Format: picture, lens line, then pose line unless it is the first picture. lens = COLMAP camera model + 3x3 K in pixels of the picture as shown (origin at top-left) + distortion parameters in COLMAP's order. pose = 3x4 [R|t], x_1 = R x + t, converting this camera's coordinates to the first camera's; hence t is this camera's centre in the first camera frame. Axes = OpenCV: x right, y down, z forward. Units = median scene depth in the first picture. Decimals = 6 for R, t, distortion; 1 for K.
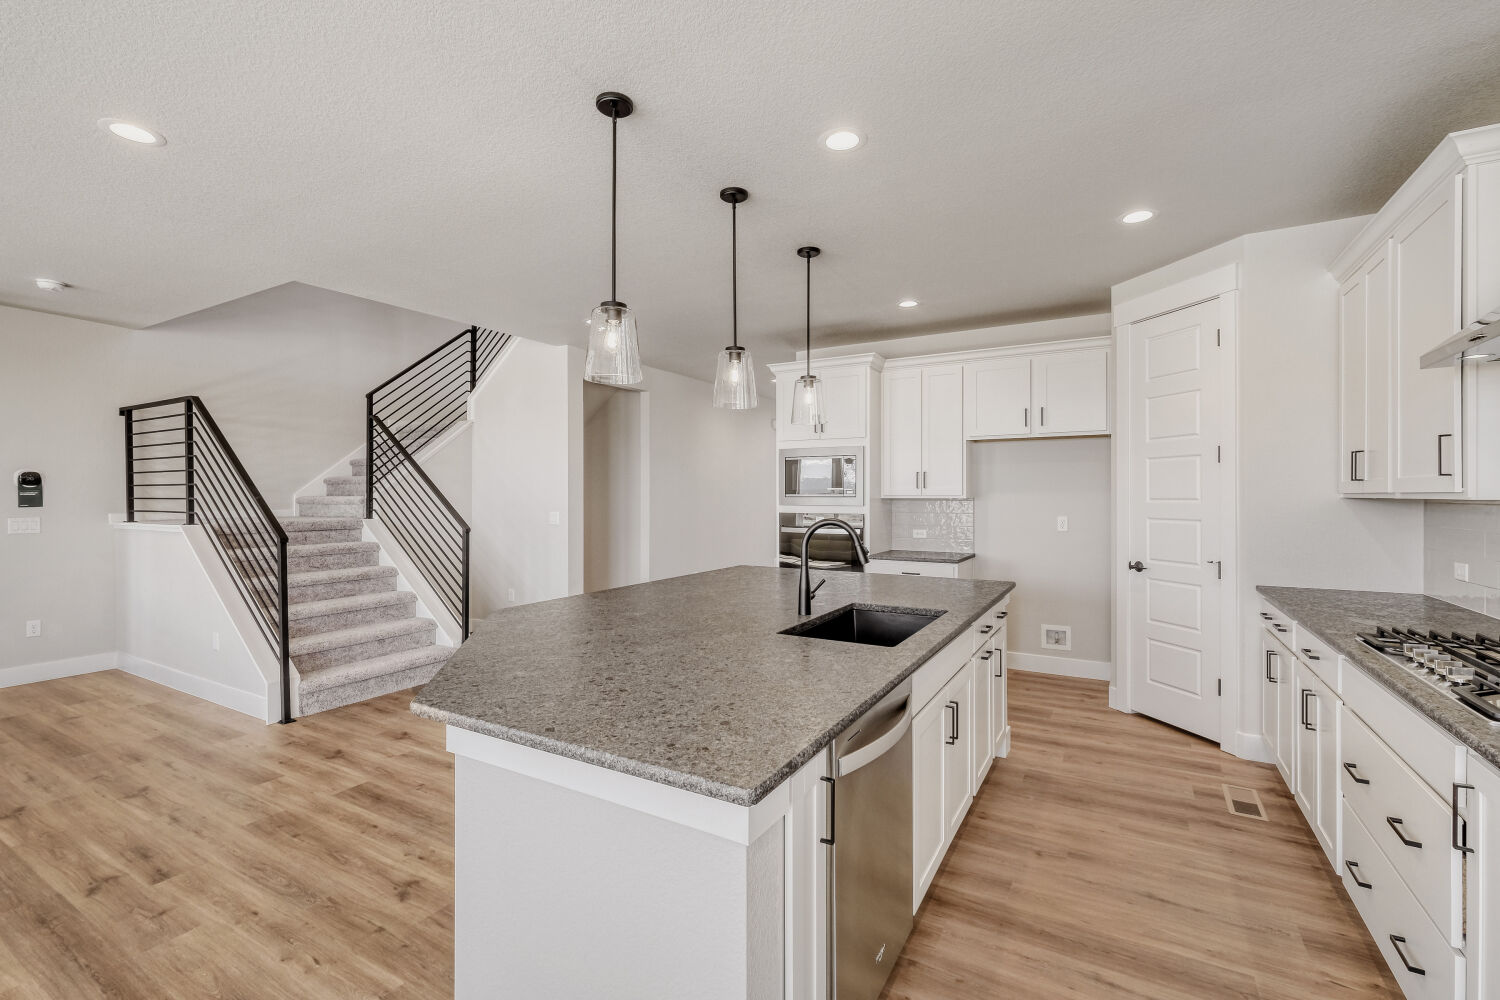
lens RADIAL K [[649.5, 0, 750.0], [0, 649.5, 500.0], [0, 0, 1]] dist [-0.015581, 0.000296]
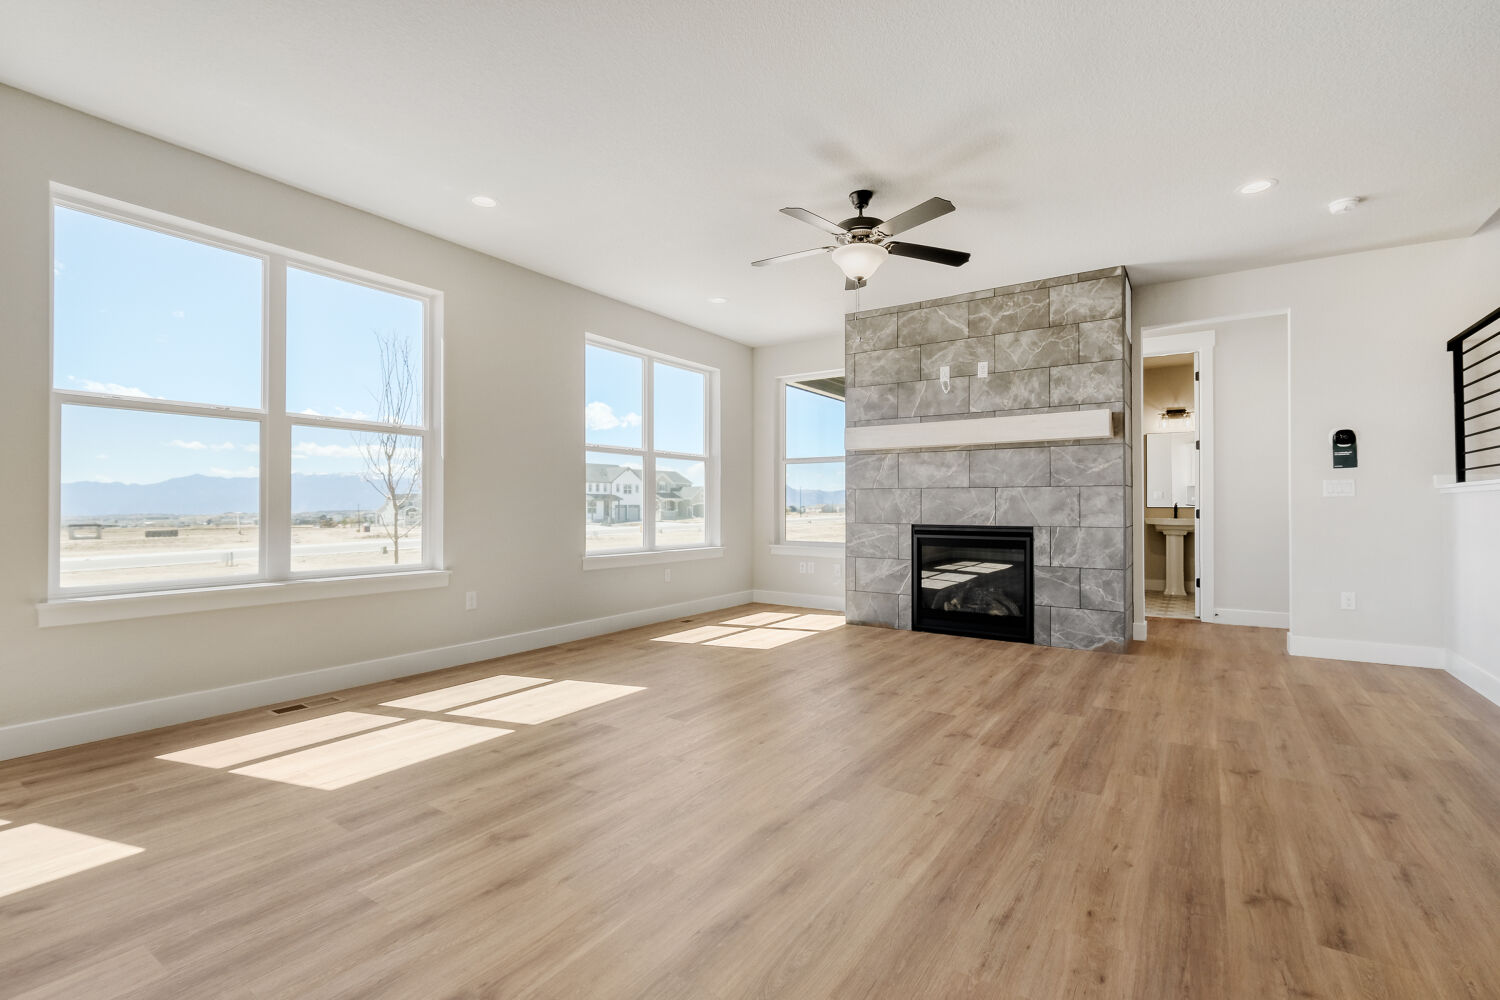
lens RADIAL K [[680.2, 0, 750.0], [0, 680.2, 500.0], [0, 0, 1]] dist [-0.000464, -0.000033]
pose [[-0.075536, -0.006222, -0.997124, -0.087997], [-0.007029, 0.999959, -0.005708, 0.071848], [0.997118, 0.006578, -0.075577, 0.224620]]
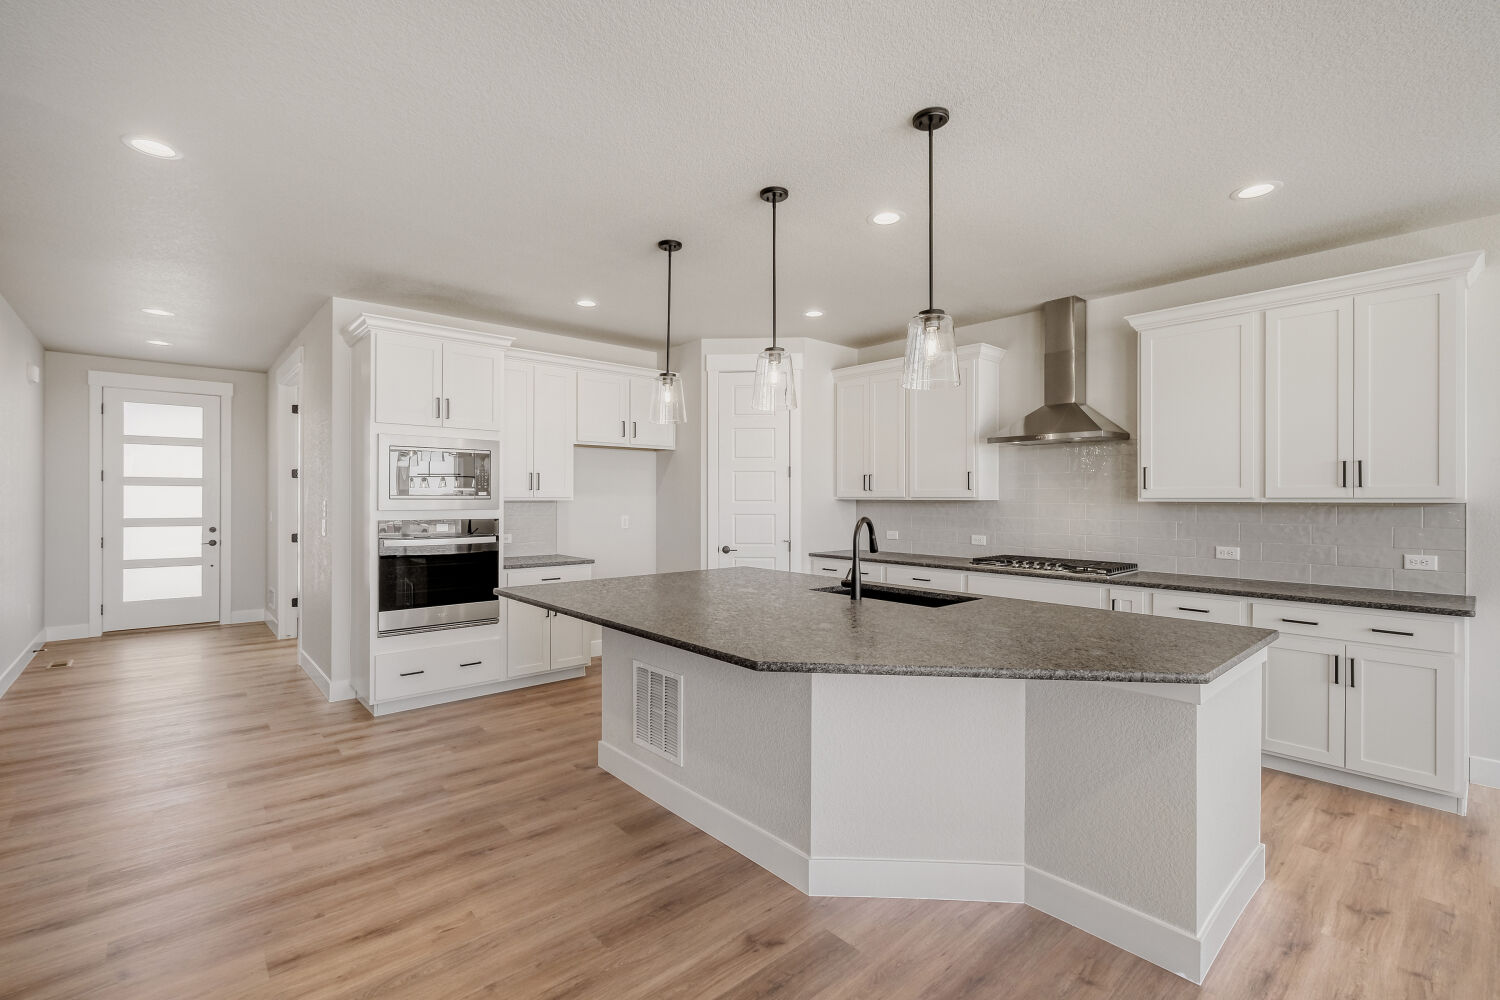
lens RADIAL K [[660.6, 0, 744.5], [0, 660.6, 493.4], [0, 0, 1]] dist [-0.005234, -0.000515]
pose [[0.331296, 0.008527, 0.943488, -0.623803], [0.004516, 0.999933, -0.010622, -0.002348], [-0.943516, 0.007780, 0.331235, 0.450117]]
